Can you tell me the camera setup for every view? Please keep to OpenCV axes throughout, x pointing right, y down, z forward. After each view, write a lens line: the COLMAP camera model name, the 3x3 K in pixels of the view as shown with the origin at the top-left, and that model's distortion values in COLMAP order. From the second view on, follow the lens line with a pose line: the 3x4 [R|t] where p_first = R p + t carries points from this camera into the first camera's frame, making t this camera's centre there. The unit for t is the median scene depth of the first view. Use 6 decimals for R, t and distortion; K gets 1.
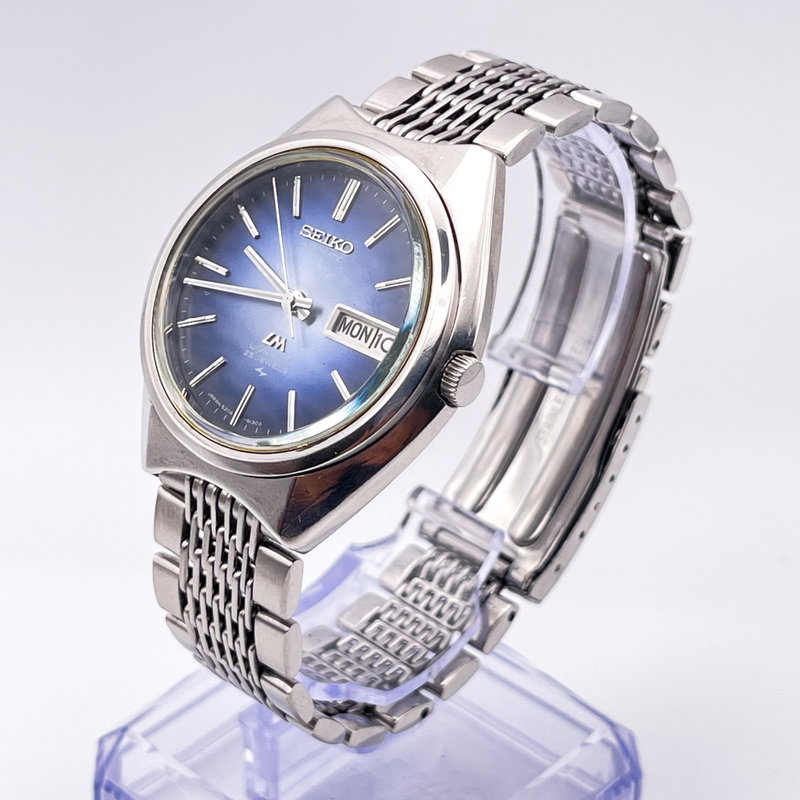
lens RADIAL K [[2335.4, 0, 400.1], [0, 2335.4, 399.9], [0, 0, 1]] dist [0.358769, 0.000000]
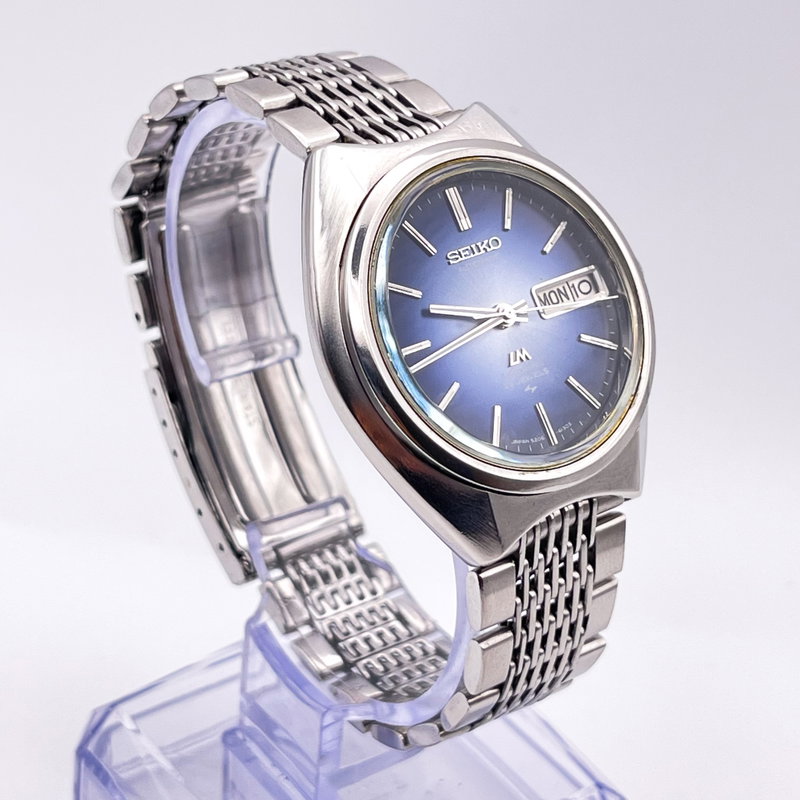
lens RADIAL K [[2335.4, 0, 396.0], [0, 2335.4, 405.0], [0, 0, 1]] dist [0.358769, 0.000000]
pose [[0.187213, -0.529068, 0.827670, -0.864856], [0.460710, 0.791443, 0.401702, -0.416842], [-0.867582, 0.306112, 0.391915, 0.639757]]
